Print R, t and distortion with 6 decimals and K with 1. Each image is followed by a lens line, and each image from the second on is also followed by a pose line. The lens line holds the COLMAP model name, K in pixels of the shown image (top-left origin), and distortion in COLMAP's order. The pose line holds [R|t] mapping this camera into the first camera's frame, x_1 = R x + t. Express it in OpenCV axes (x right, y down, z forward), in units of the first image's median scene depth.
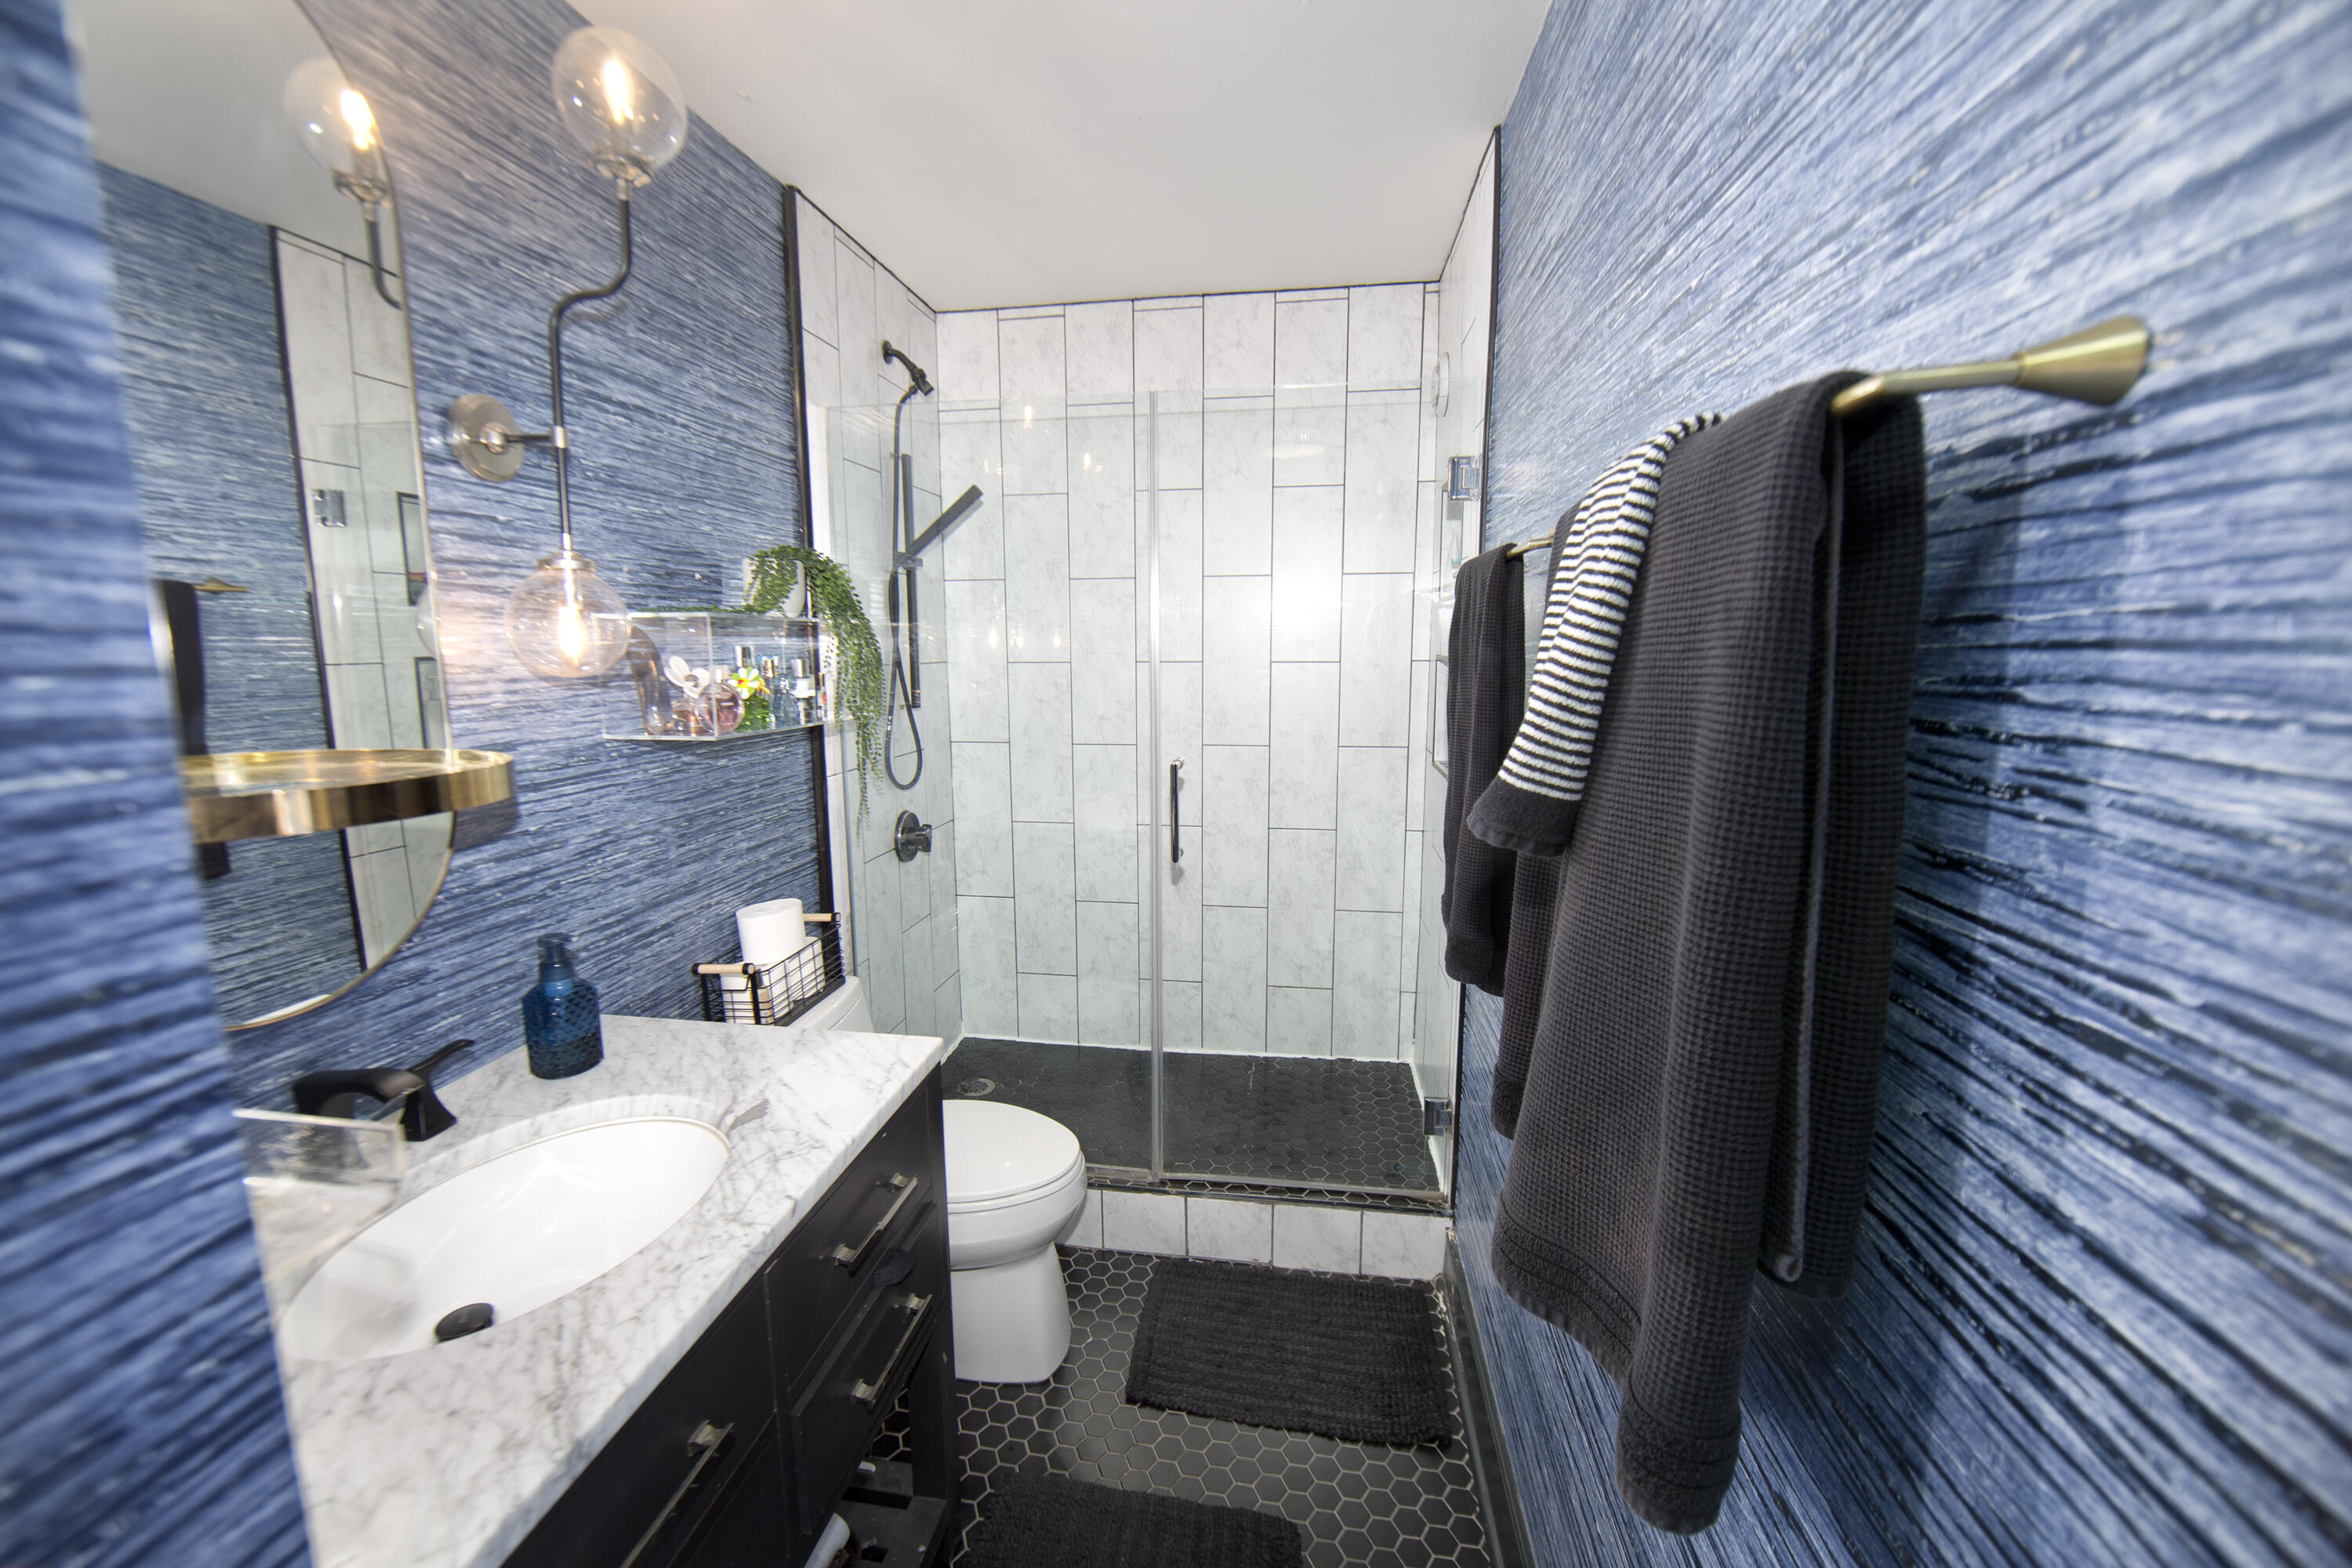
lens RADIAL K [[922.5, 0, 1176.1], [0, 922.5, 779.9], [0, 0, 1]] dist [-0.014192, 0.003424]
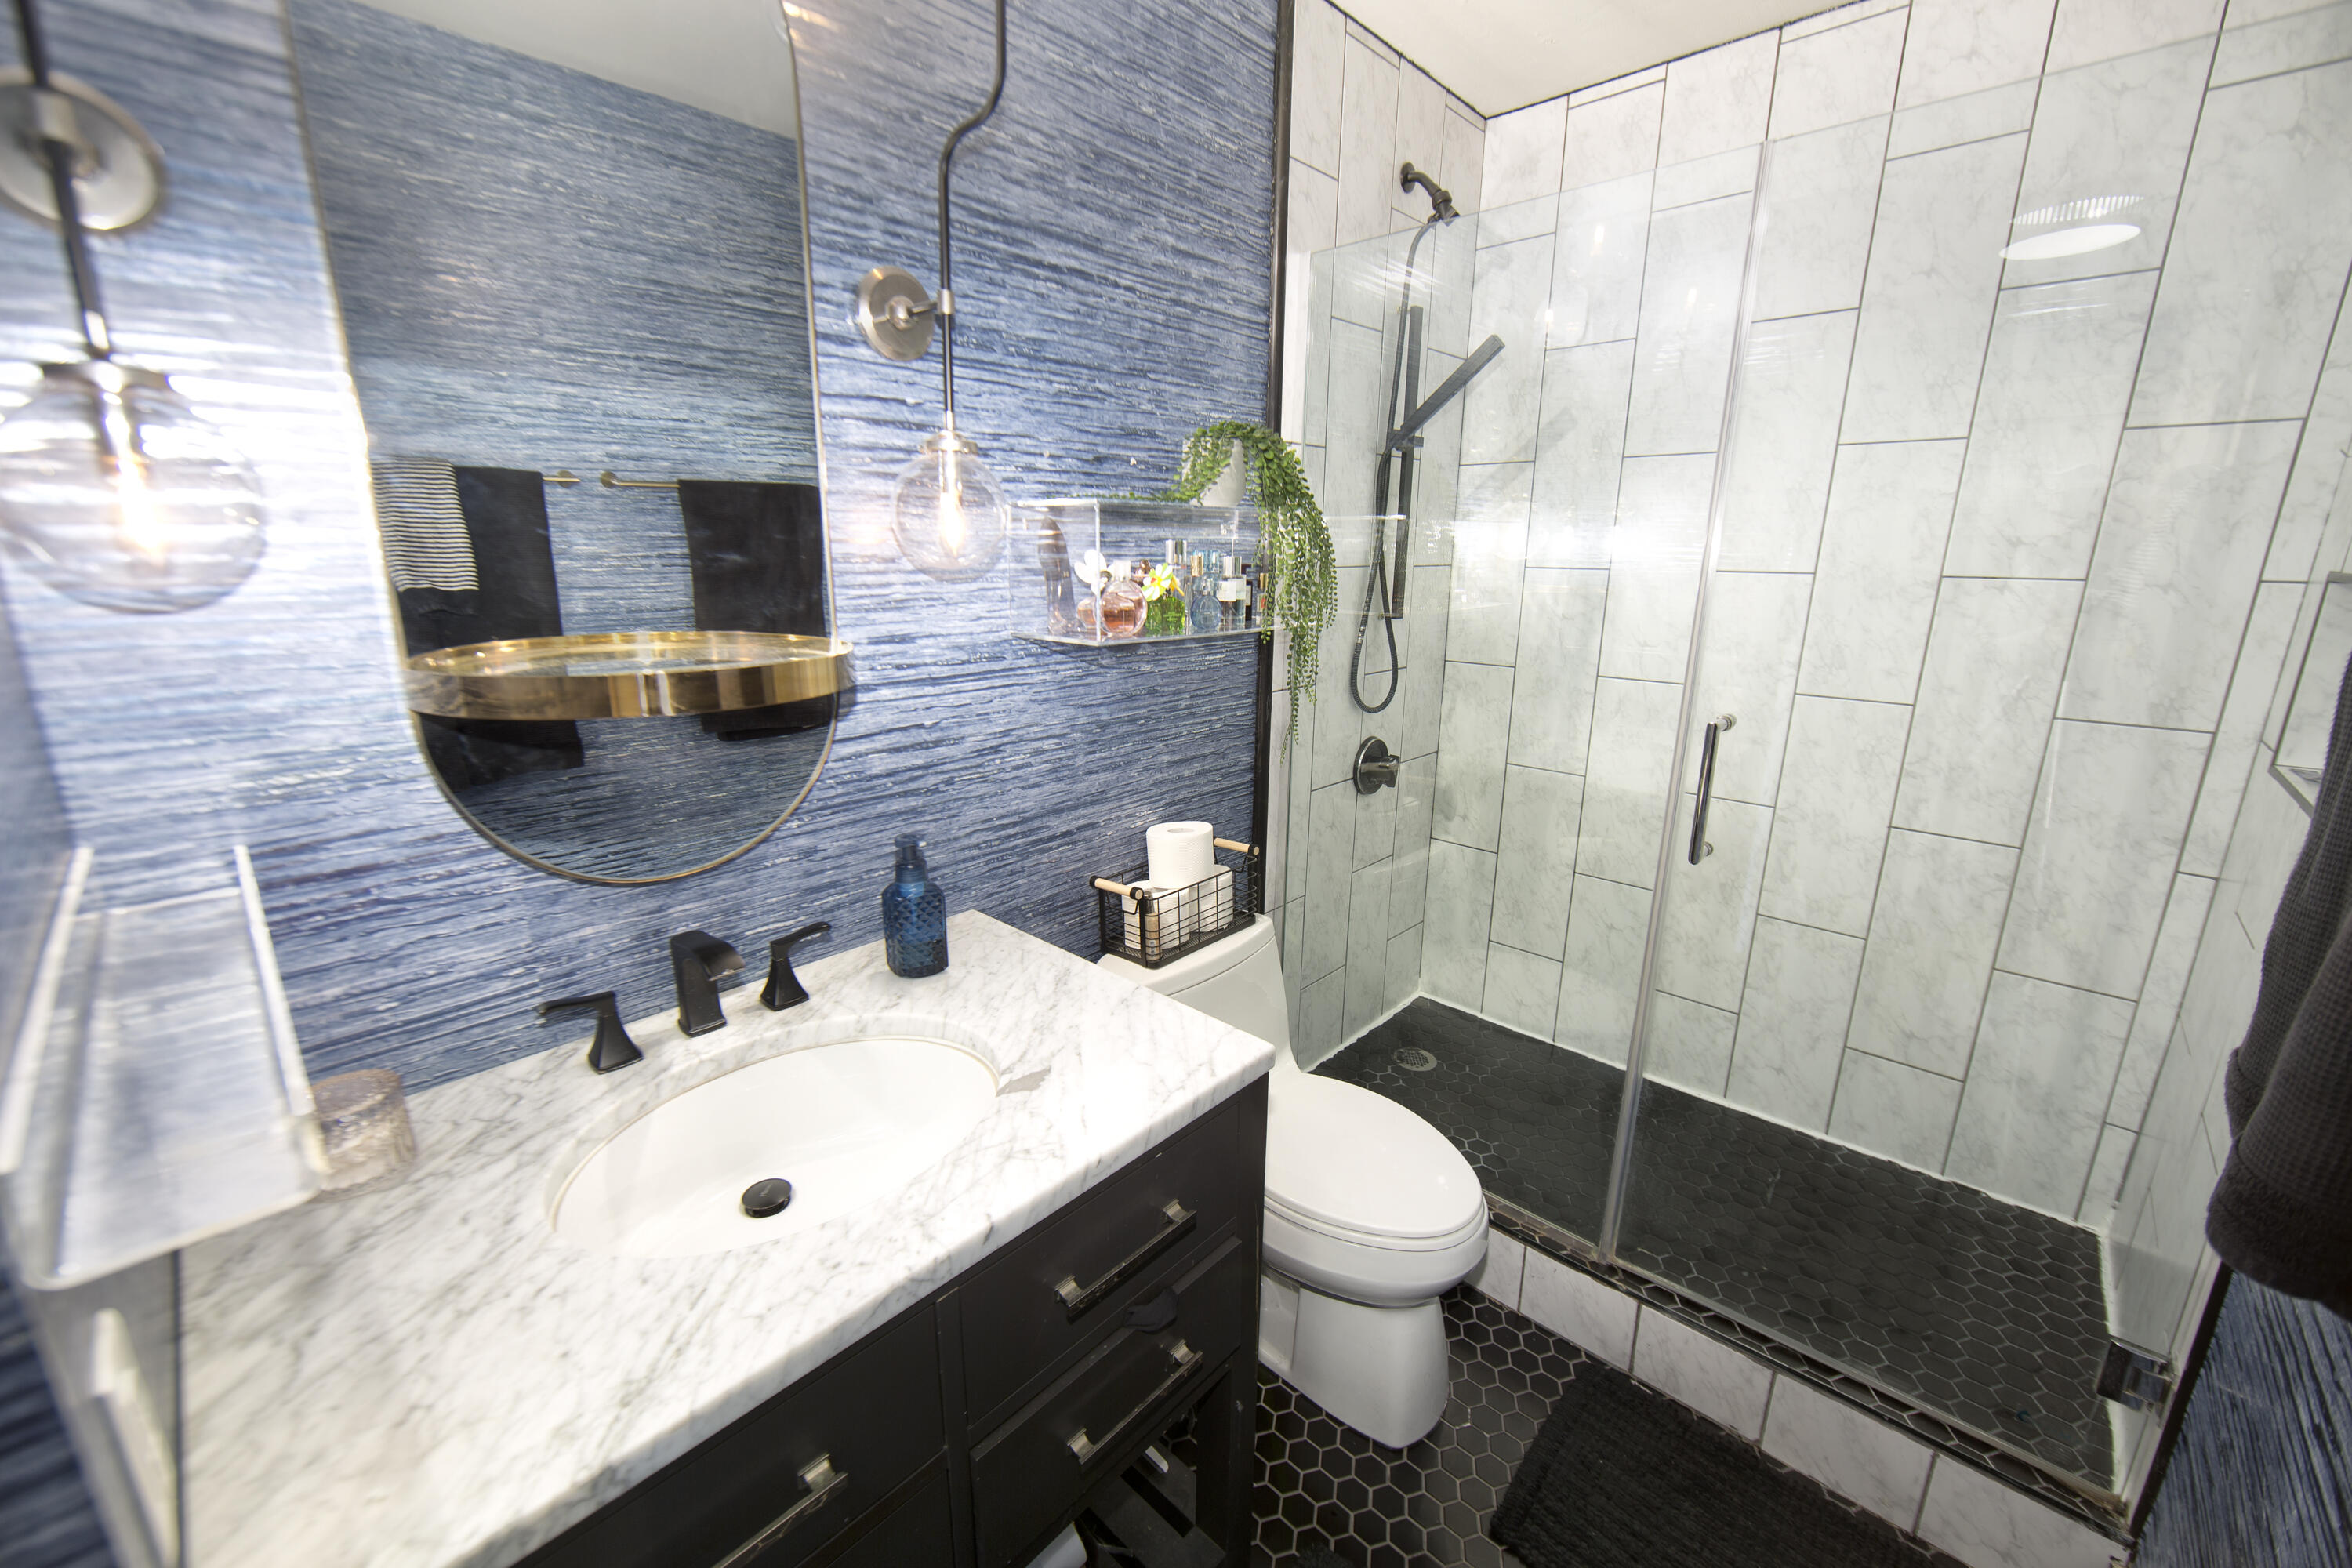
lens RADIAL K [[922.5, 0, 1171.4], [0, 922.5, 778.2], [0, 0, 1]] dist [-0.014192, 0.003424]
pose [[0.816471, 0.147591, -0.558204, 0.065005], [-0.091982, 0.987679, 0.126605, -0.029849], [0.570012, -0.052025, 0.819987, 0.249549]]
